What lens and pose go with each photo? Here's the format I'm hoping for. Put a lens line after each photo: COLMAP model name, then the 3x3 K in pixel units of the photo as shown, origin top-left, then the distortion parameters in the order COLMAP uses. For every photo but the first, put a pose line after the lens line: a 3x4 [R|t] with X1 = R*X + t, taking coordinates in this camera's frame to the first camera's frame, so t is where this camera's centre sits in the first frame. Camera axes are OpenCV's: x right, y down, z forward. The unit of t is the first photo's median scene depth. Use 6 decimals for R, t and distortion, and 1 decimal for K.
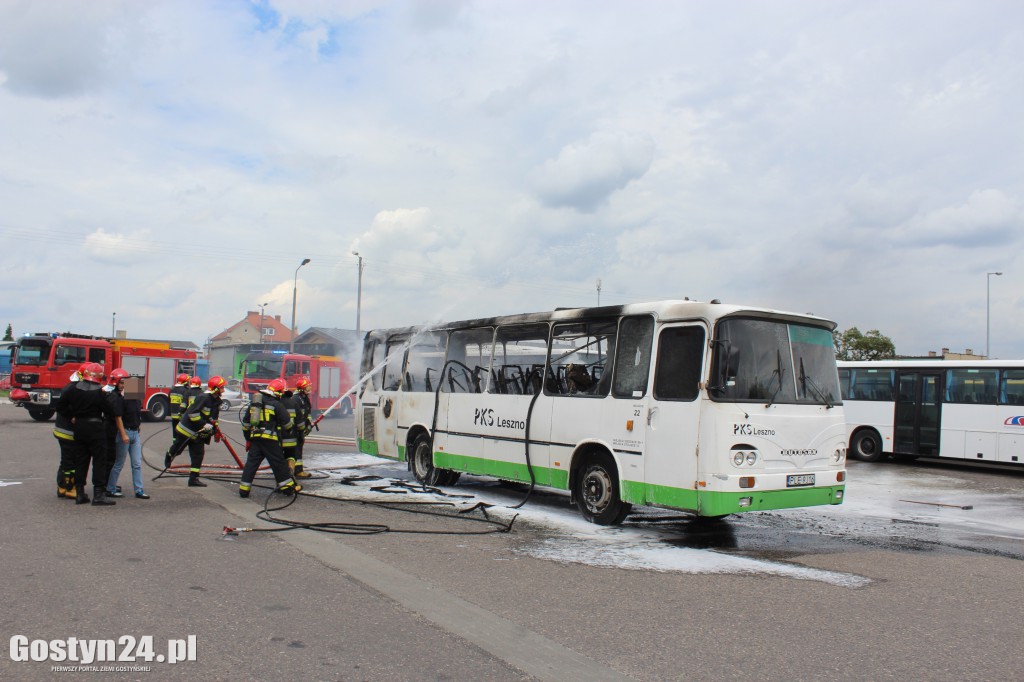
lens RADIAL K [[842.0, 0, 512.0], [0, 842.0, 341.0], [0, 0, 1]] dist [-0.162869, 0.127518]
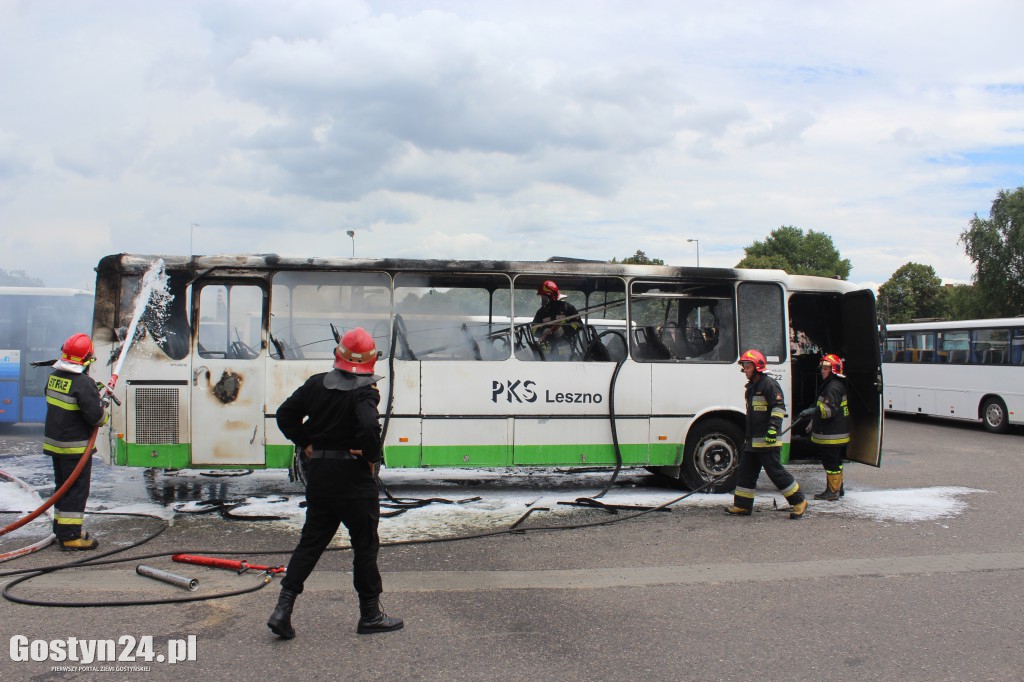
lens RADIAL K [[842.0, 0, 512.0], [0, 842.0, 341.0], [0, 0, 1]] dist [-0.162869, 0.127518]
pose [[0.450969, -0.009310, 0.892491, -0.834763], [-0.051114, 0.998035, 0.036238, 0.019014], [-0.891075, -0.061961, 0.449607, 0.762253]]
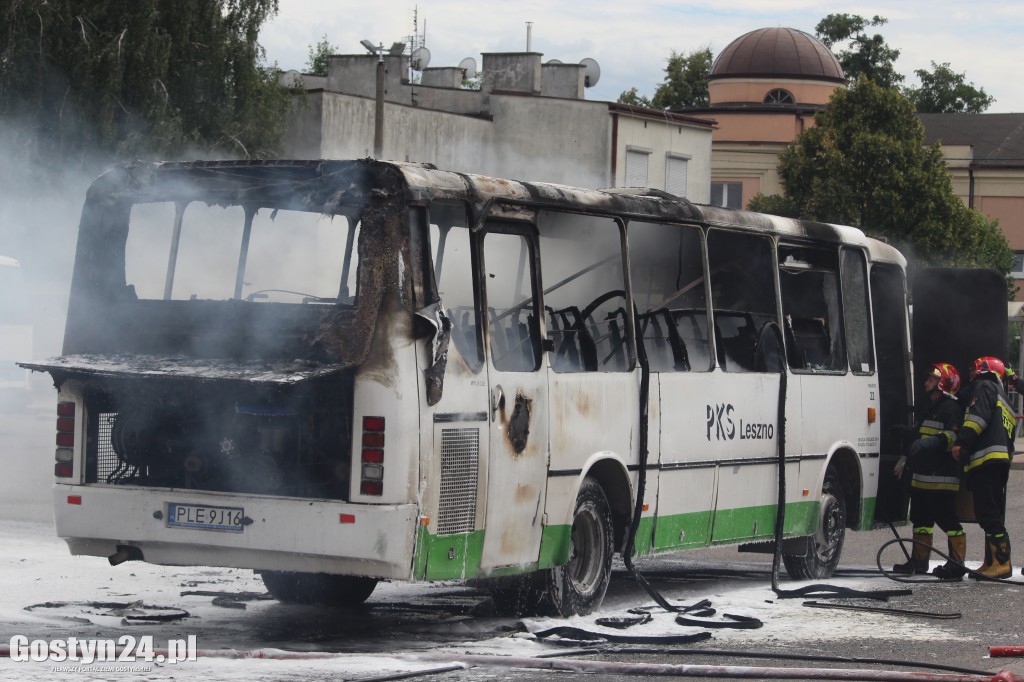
lens RADIAL K [[3103.2, 0, 512.0], [0, 3103.2, 341.0], [0, 0, 1]] dist [-0.128564, -0.294657]
pose [[-0.486639, -0.044626, 0.872462, -1.721105], [-0.098505, 0.995128, -0.004043, 0.073739], [-0.868032, -0.087909, -0.488665, 2.259886]]
